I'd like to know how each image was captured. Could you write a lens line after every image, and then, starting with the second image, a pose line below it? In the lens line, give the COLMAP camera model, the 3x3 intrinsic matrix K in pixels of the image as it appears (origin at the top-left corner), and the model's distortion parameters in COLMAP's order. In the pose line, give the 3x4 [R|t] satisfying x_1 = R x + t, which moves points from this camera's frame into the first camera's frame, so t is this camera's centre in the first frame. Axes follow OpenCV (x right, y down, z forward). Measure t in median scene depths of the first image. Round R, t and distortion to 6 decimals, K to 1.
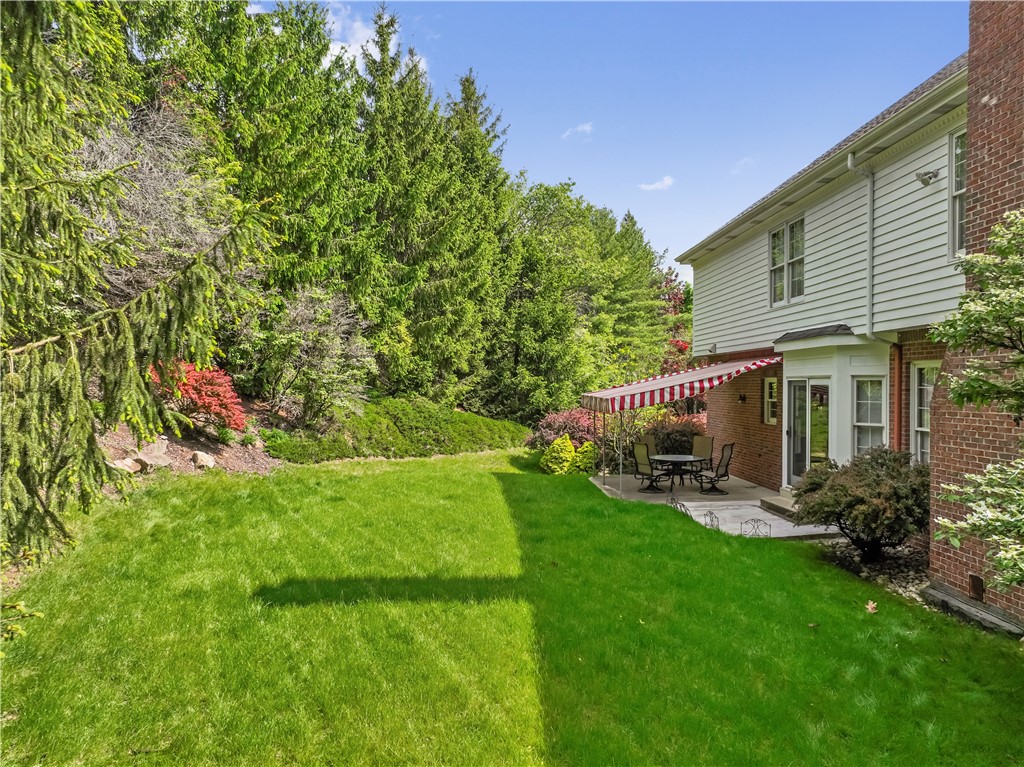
lens RADIAL K [[726.2, 0, 512.2], [0, 726.2, 396.6], [0, 0, 1]] dist [0.004900, 0.002098]
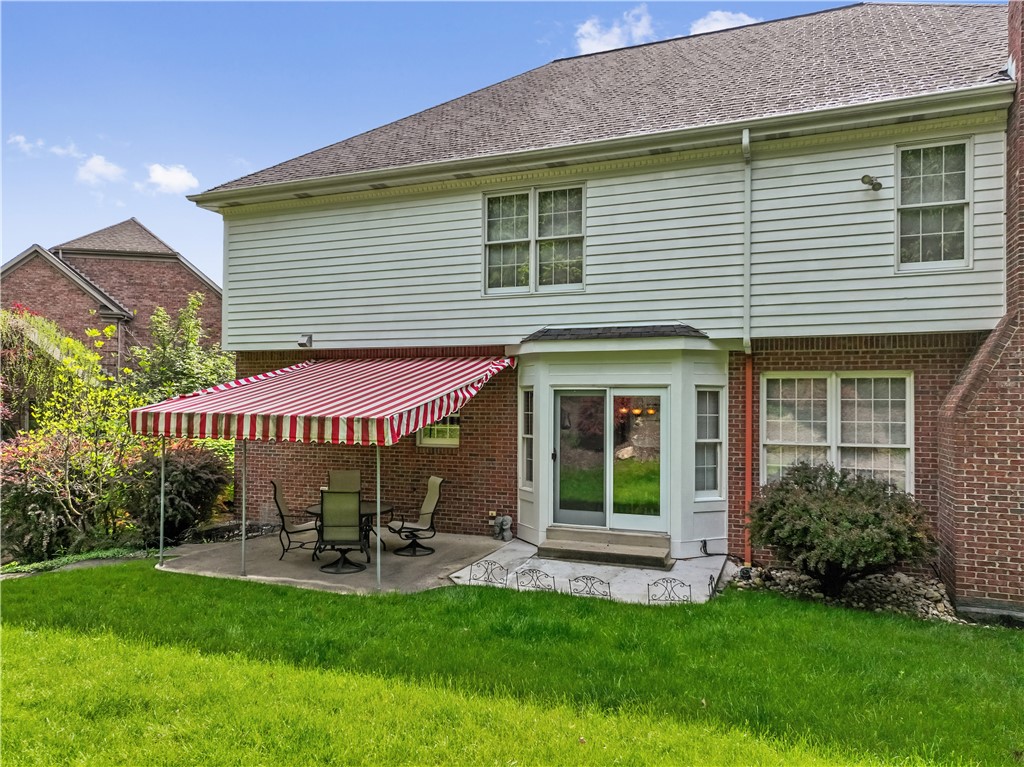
lens RADIAL K [[726.2, 0, 512.2], [0, 726.2, 396.6], [0, 0, 1]] dist [0.004900, 0.002098]
pose [[0.415239, 0.004790, 0.909700, -0.403989], [0.009258, 0.999912, -0.009491, -0.009048], [-0.909665, 0.012363, 0.415158, 0.826614]]
